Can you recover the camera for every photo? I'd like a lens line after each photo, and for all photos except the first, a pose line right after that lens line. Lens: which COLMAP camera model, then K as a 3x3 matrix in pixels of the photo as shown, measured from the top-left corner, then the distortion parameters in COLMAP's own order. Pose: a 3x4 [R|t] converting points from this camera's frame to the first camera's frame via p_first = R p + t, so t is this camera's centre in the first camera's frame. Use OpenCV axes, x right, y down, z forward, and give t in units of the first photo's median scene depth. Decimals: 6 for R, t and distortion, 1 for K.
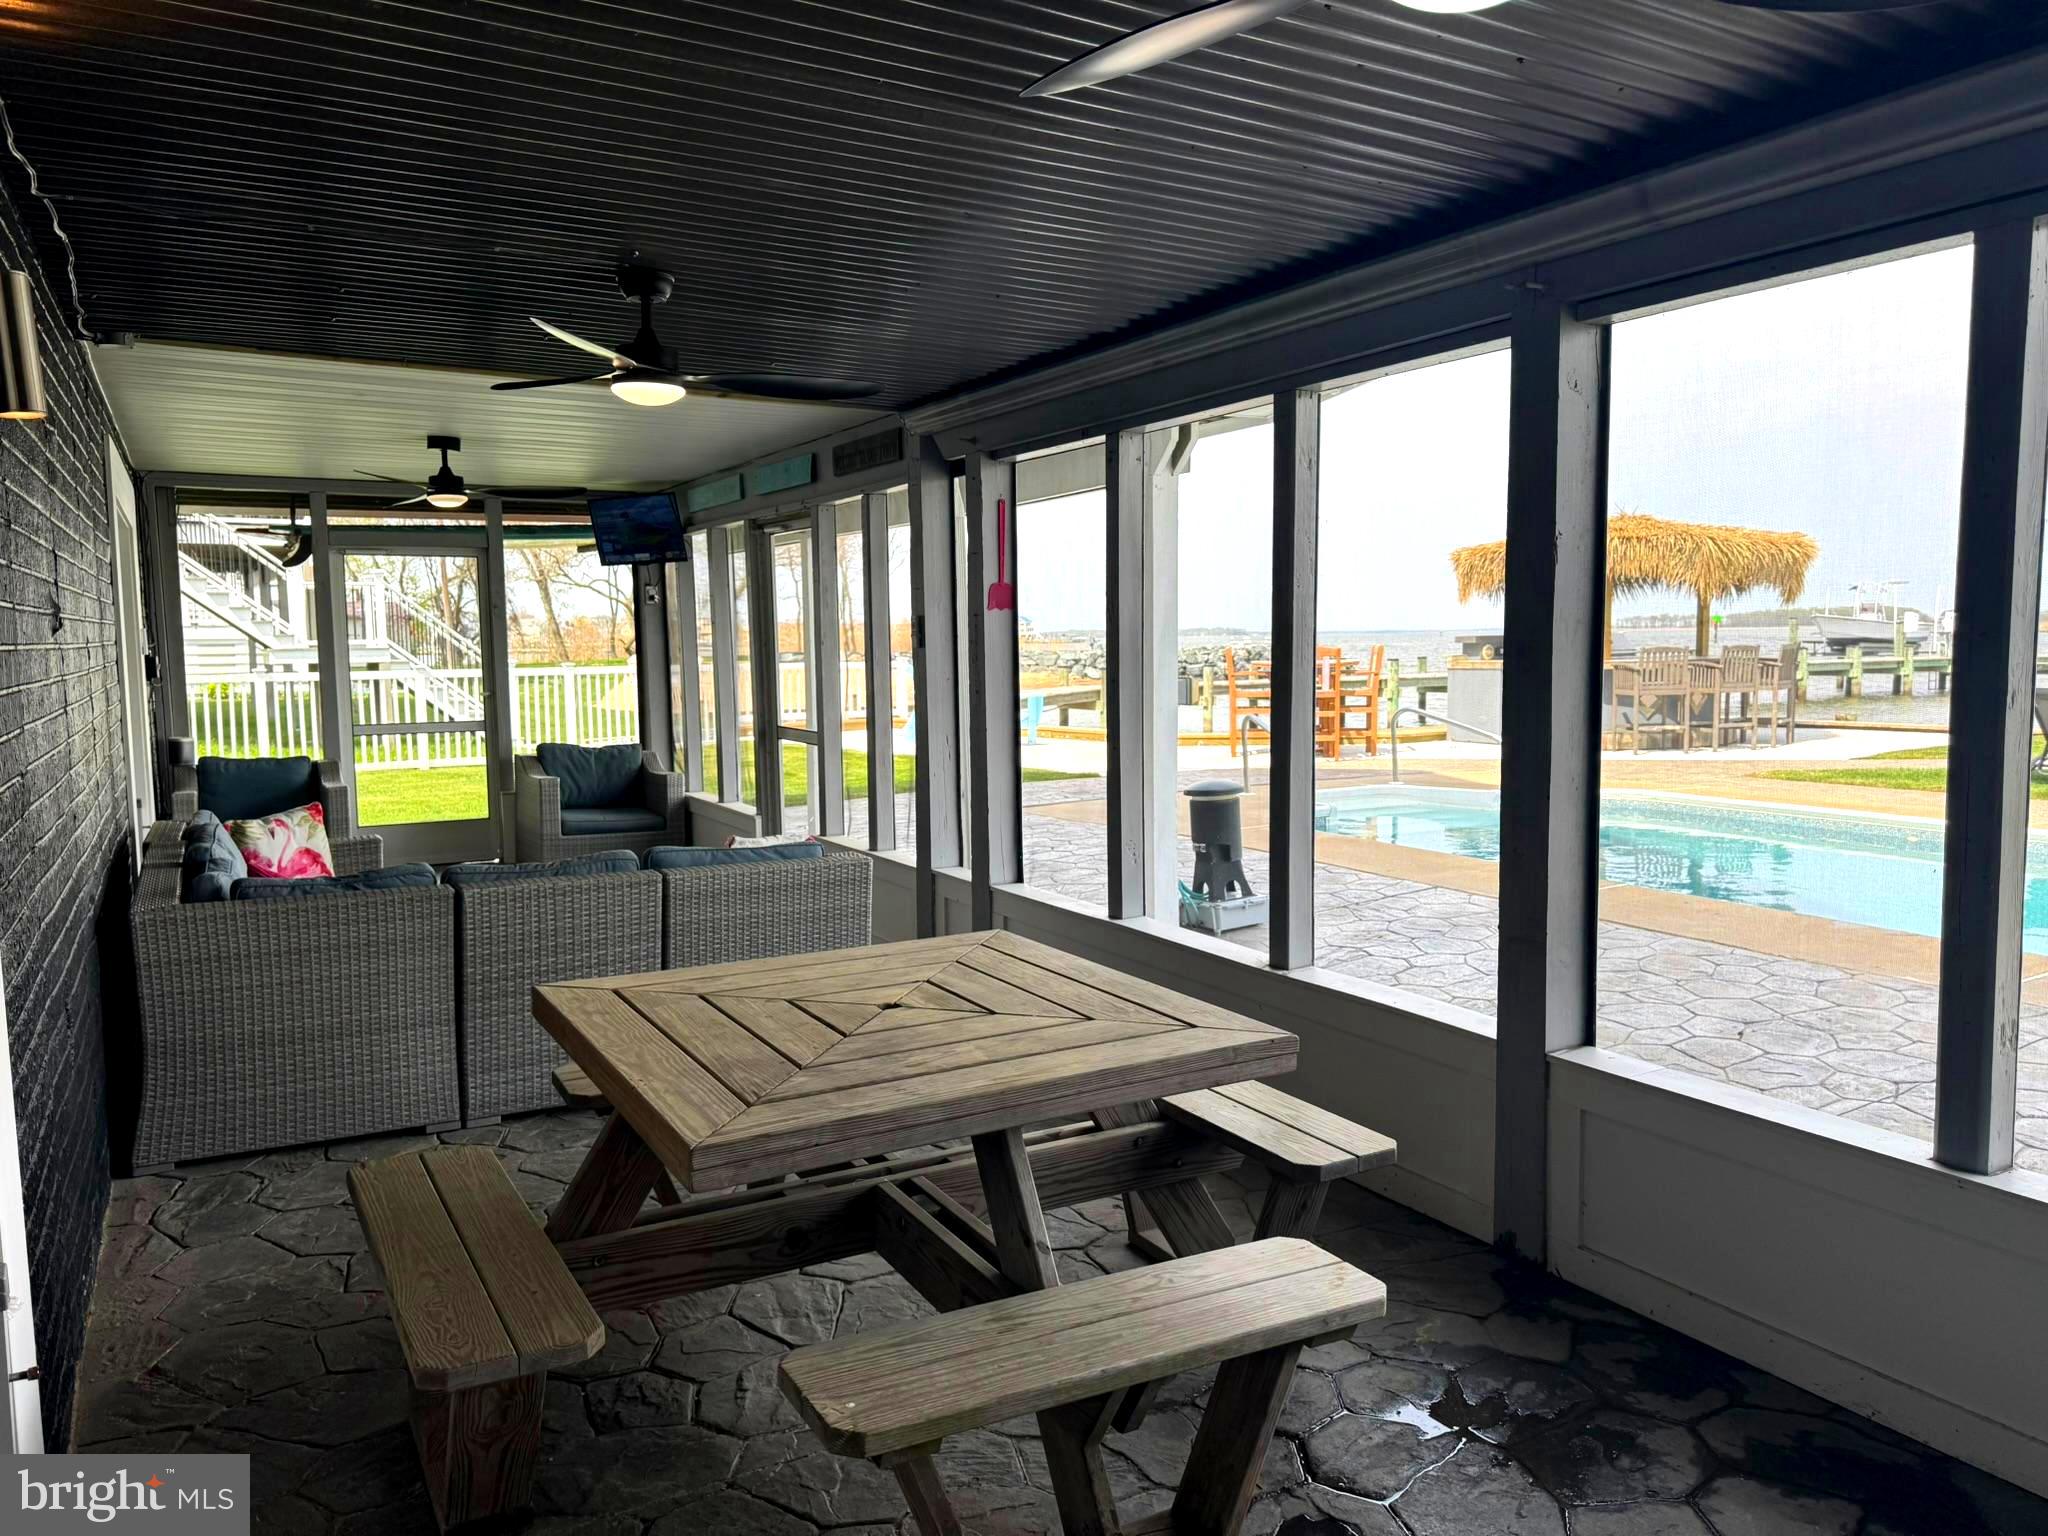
lens RADIAL K [[1435.7, 0, 1020.7], [0, 1435.7, 762.5], [0, 0, 1]] dist [0.122856, -0.182779]
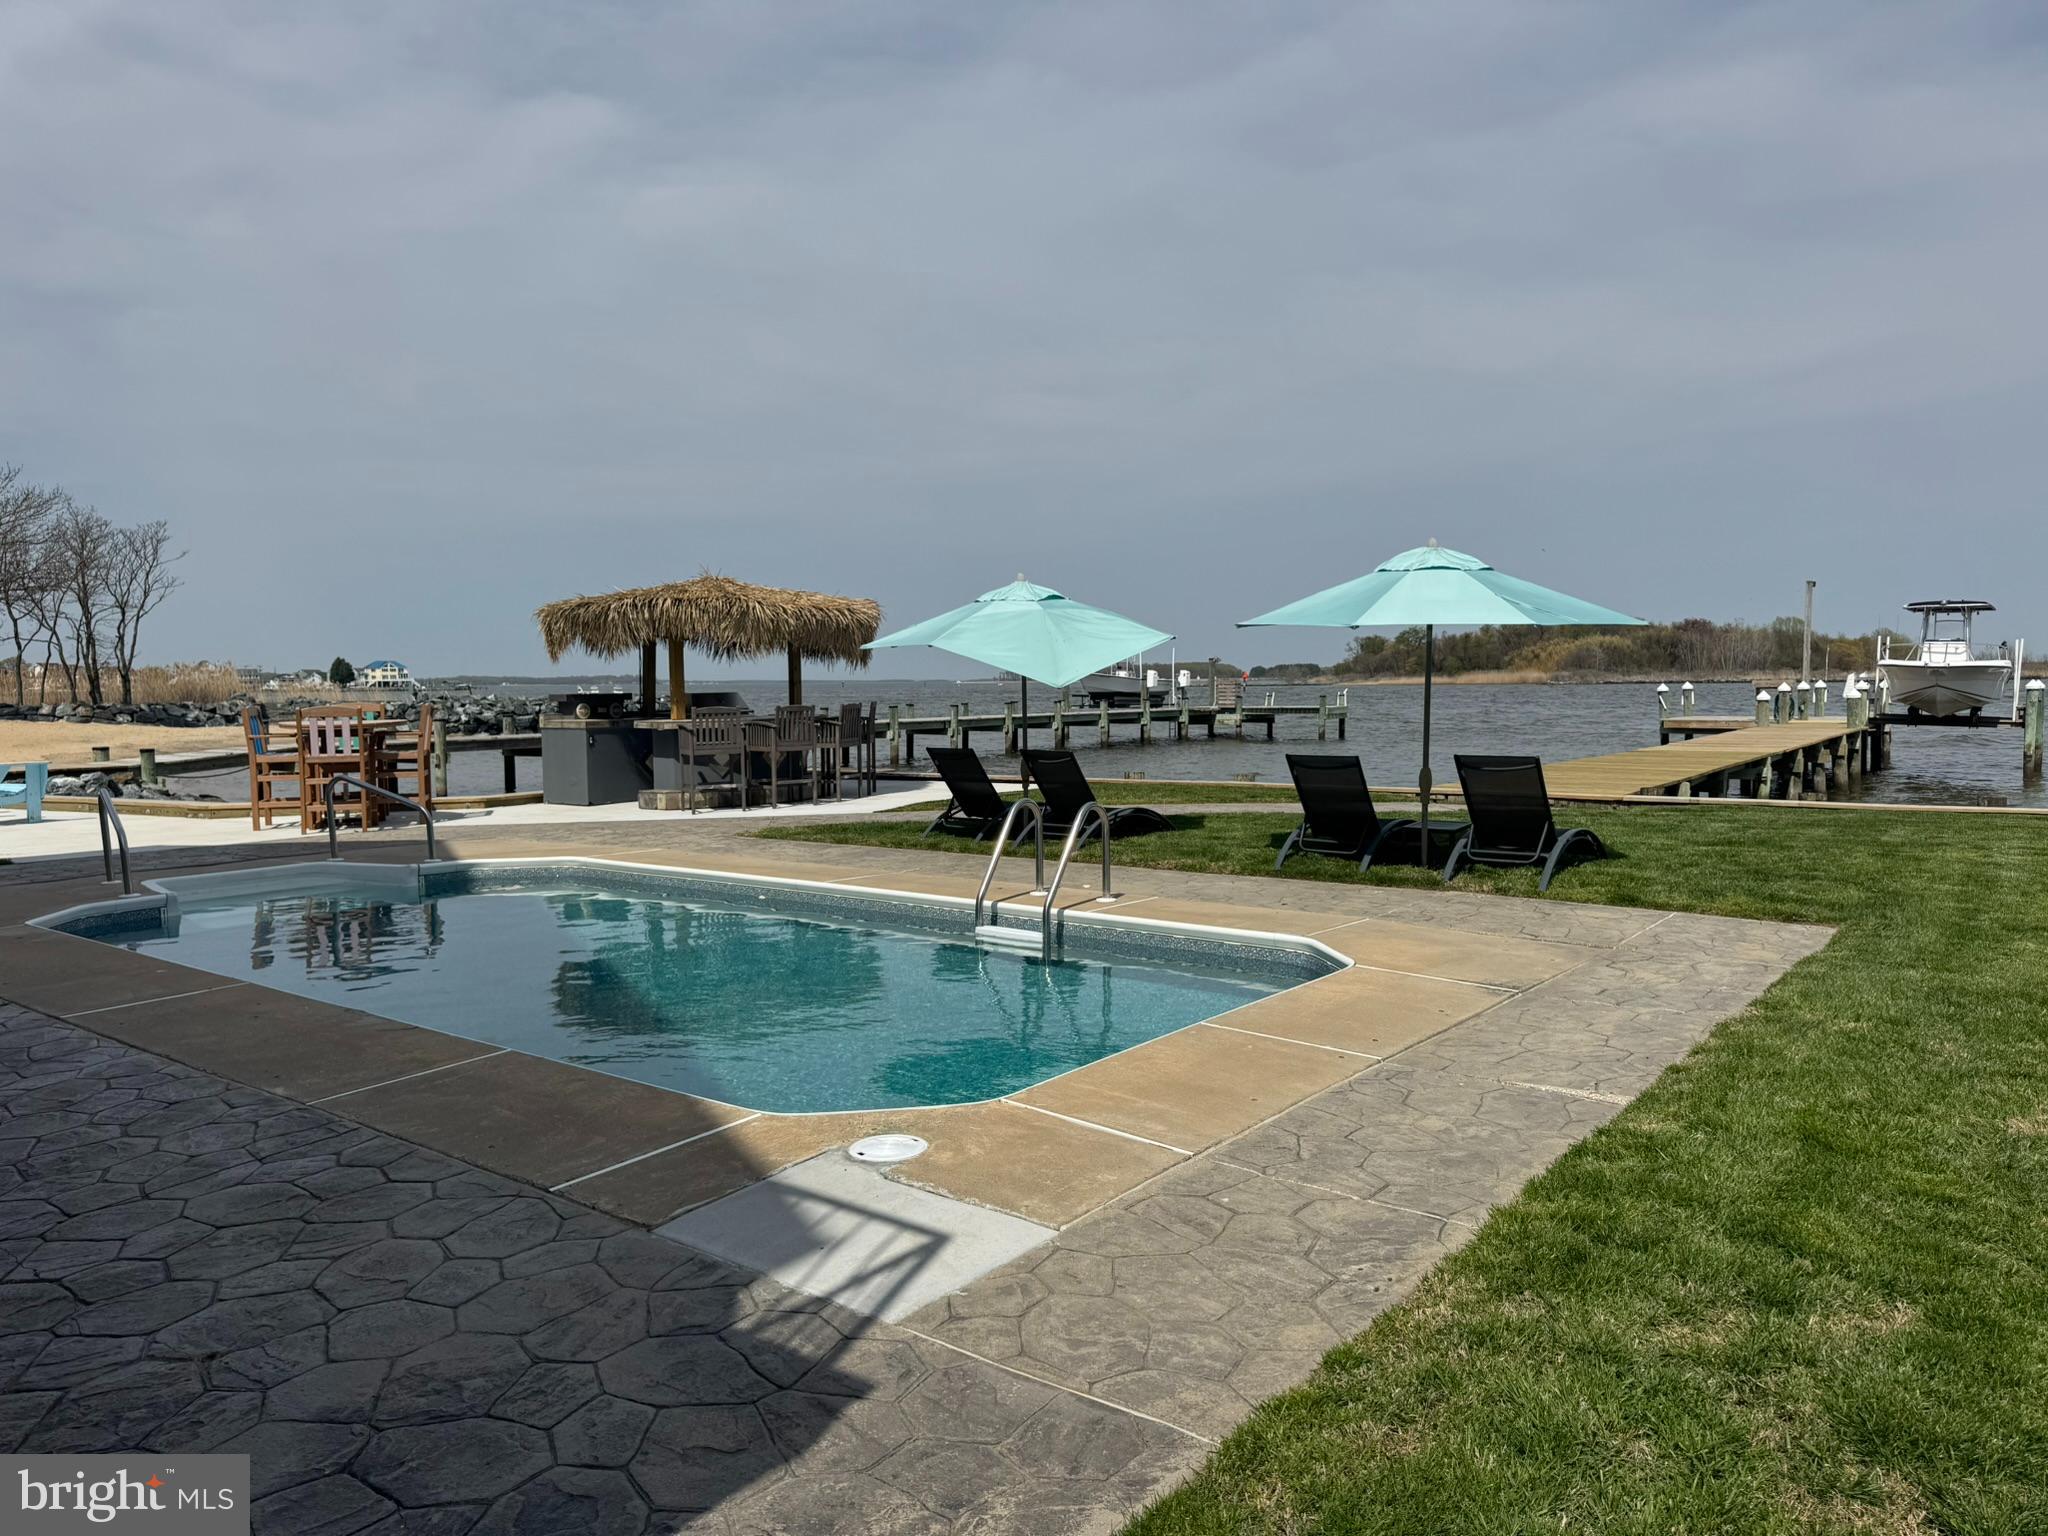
lens RADIAL K [[1421.2, 0, 1028.4], [0, 1421.2, 763.2], [0, 0, 1]] dist [0.154038, -0.257843]
pose [[0.918024, -0.018767, 0.396080, 0.381178], [0.031675, 0.999158, -0.026072, -0.011171], [-0.395257, 0.036481, 0.917846, -0.014185]]
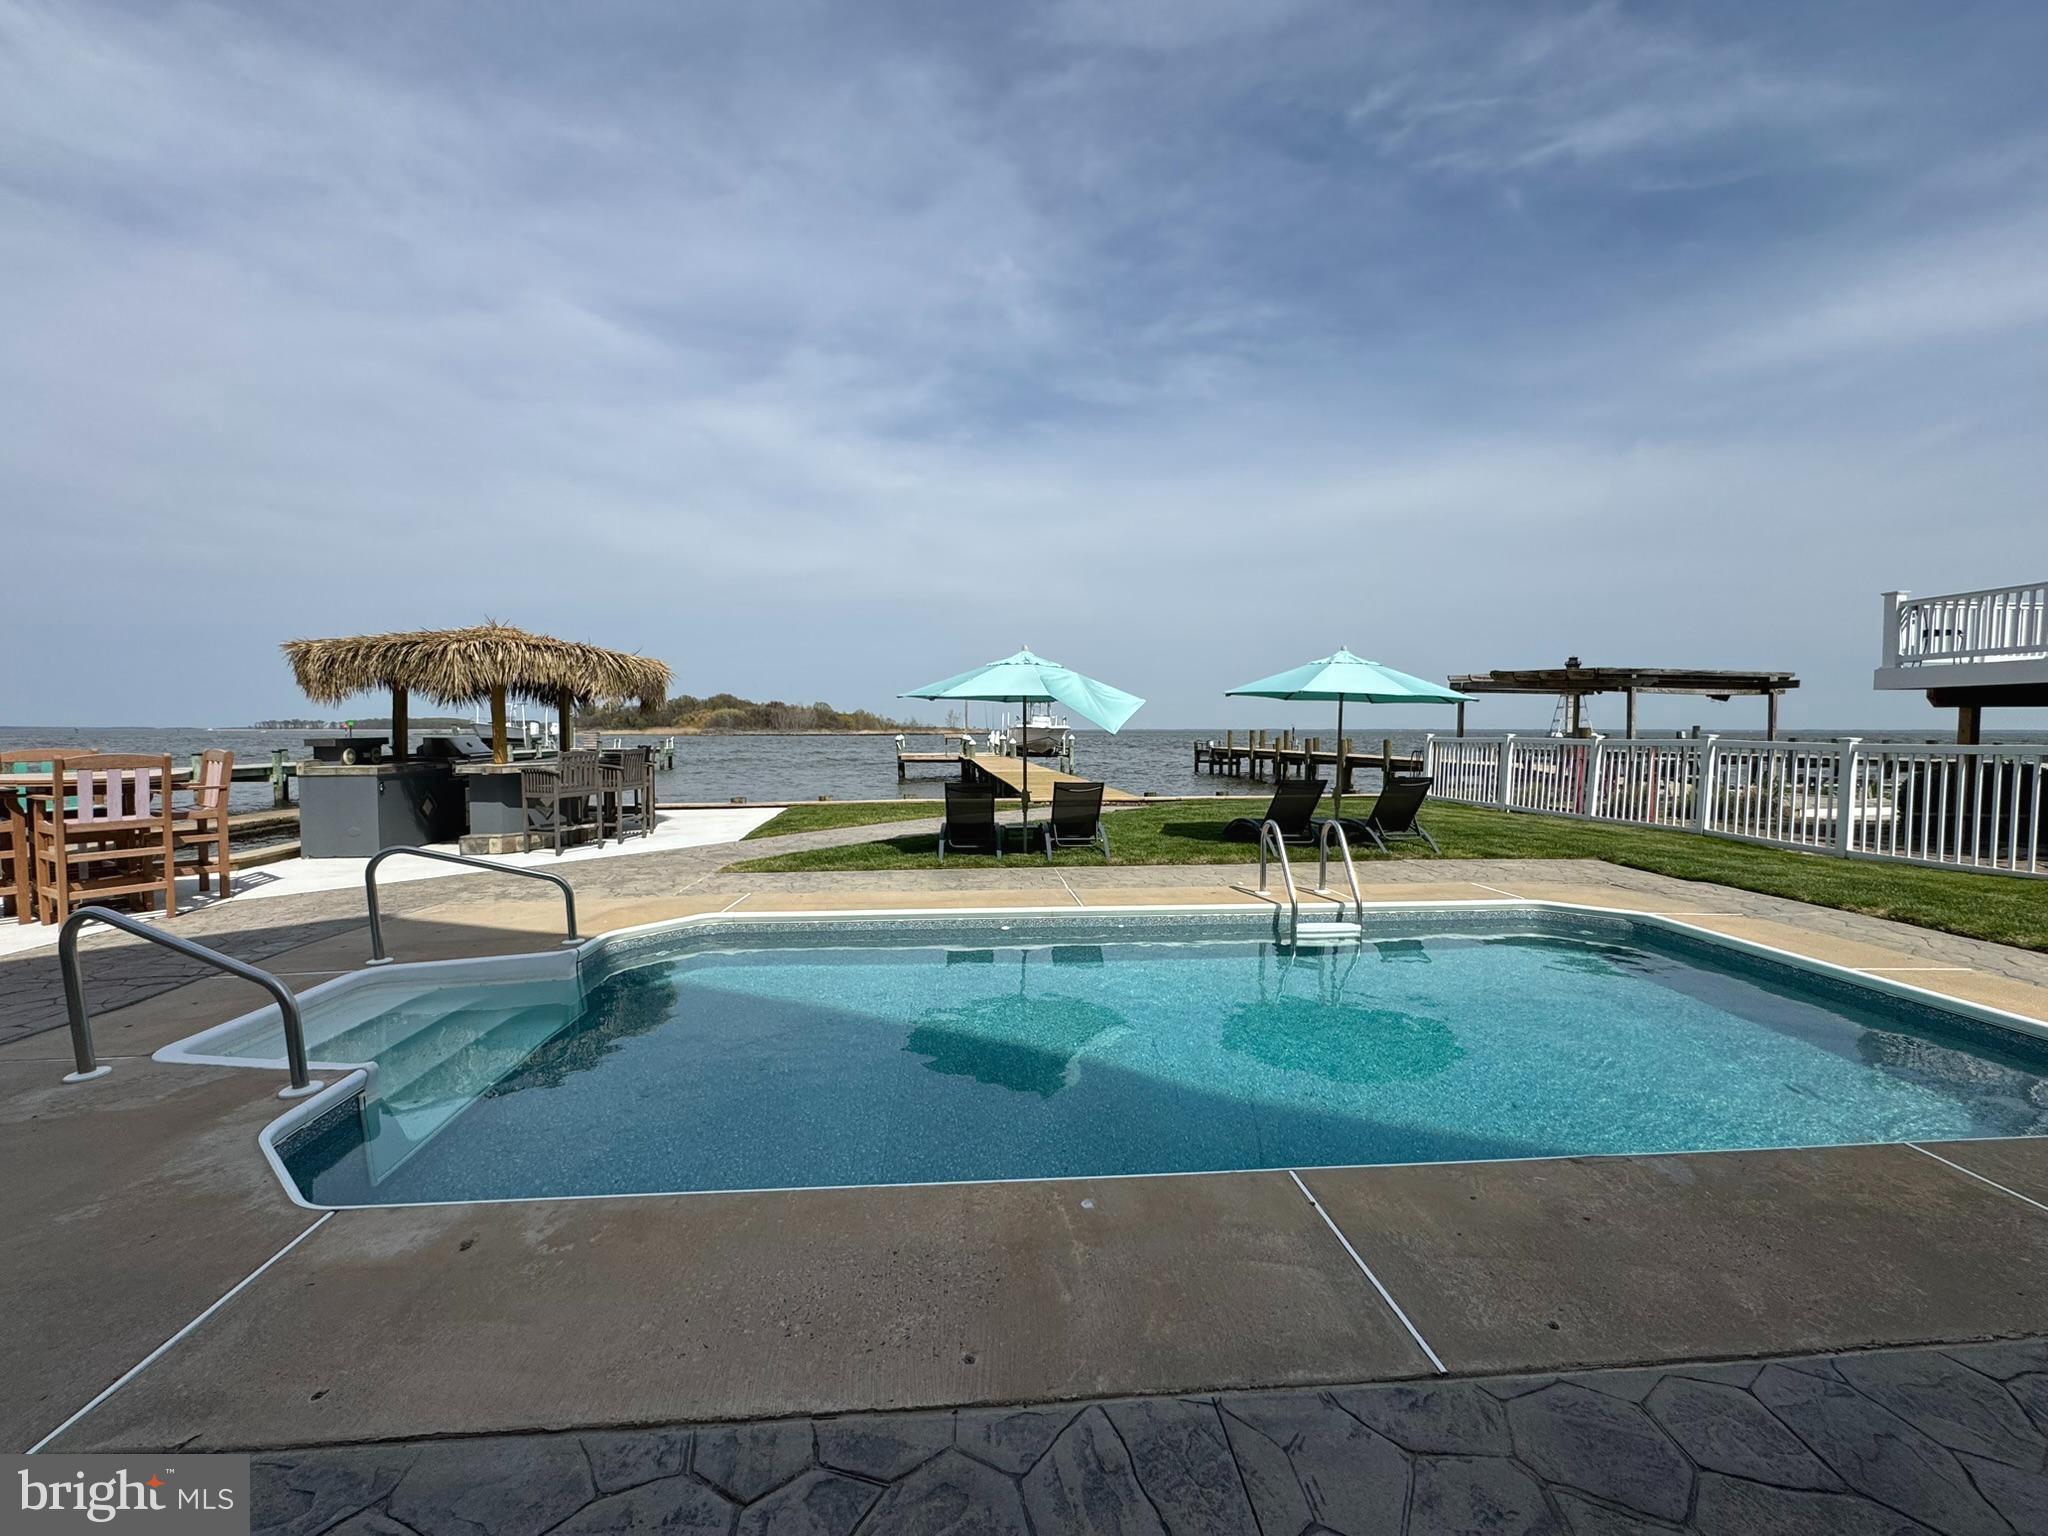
lens RADIAL K [[814.6, 0, 1024.0], [0, 814.6, 768.0], [0, 0, 1]] dist [-0.001722, -0.000184]
pose [[0.409931, -0.027719, 0.911695, 0.050847], [0.070793, 0.997490, -0.001504, -0.068068], [-0.909365, 0.065158, 0.410864, 0.726594]]
